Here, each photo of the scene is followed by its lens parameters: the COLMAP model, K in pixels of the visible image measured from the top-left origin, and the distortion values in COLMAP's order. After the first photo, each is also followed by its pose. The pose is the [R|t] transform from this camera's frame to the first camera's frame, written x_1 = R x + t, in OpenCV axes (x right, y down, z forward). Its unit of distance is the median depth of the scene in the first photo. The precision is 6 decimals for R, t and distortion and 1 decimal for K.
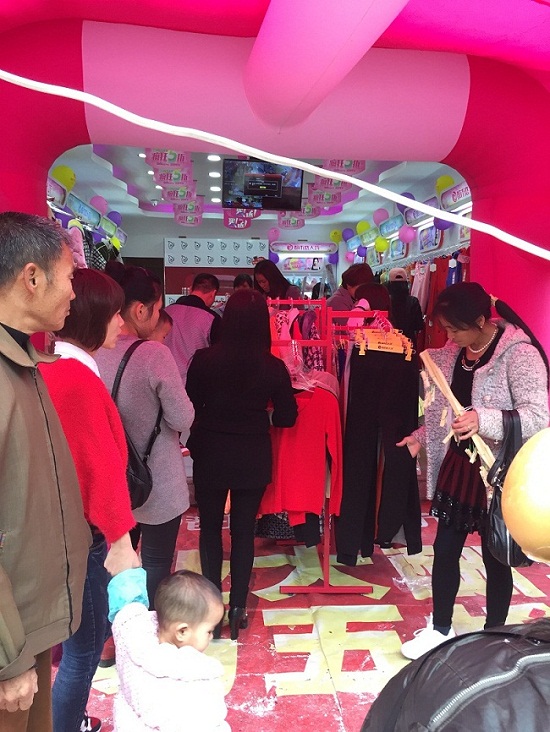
lens RADIAL K [[636.2, 0, 278.6], [0, 636.2, 362.3], [0, 0, 1]] dist [0.055972, -0.014992]
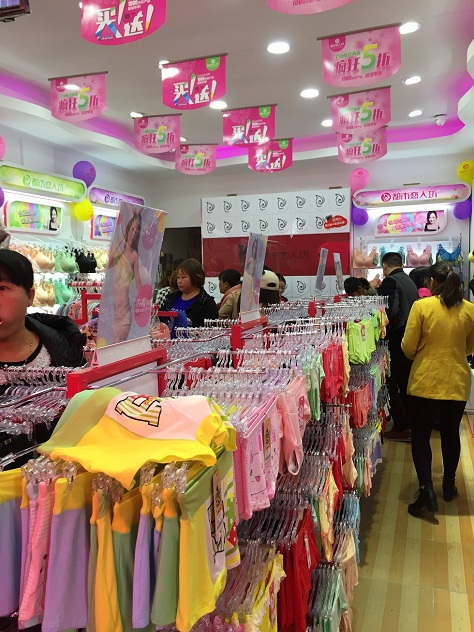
lens RADIAL K [[549.3, 0, 237.6], [0, 549.3, 316.5], [0, 0, 1]] dist [0.055972, -0.014992]
pose [[0.908235, 0.011311, -0.418308, 0.115420], [-0.012808, 0.999918, -0.000771, -0.062796], [0.418265, 0.006058, 0.908305, 0.458290]]
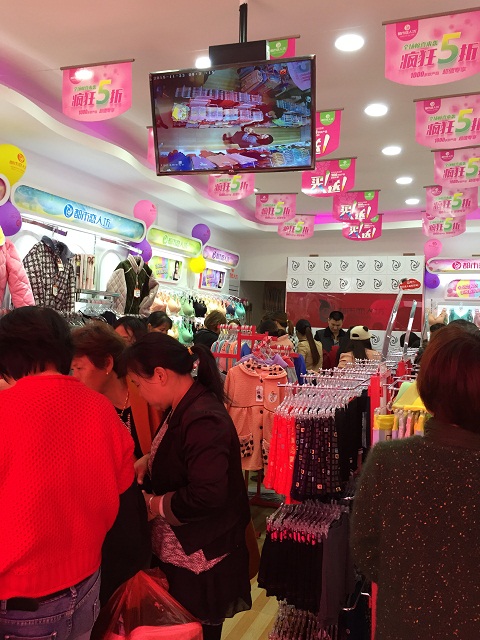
lens RADIAL K [[556.2, 0, 240.1], [0, 556.2, 322.1], [0, 0, 1]] dist [0.055972, -0.014992]
pose [[0.886661, 0.030012, -0.461445, 0.095404], [-0.073735, 0.994300, -0.077011, -0.053558], [0.456504, 0.102308, 0.883820, 0.354452]]
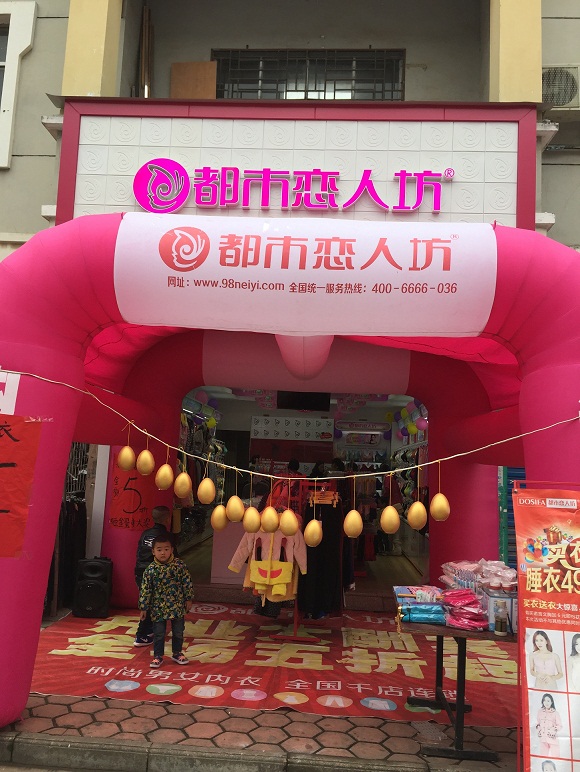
lens RADIAL K [[670.9, 0, 289.7], [0, 670.9, 384.9], [0, 0, 1]] dist [0.055972, -0.014992]
pose [[0.988214, 0.016271, -0.152209, 0.097565], [-0.047798, 0.977416, -0.205846, 0.015501], [0.145422, 0.210695, 0.966675, -0.289897]]
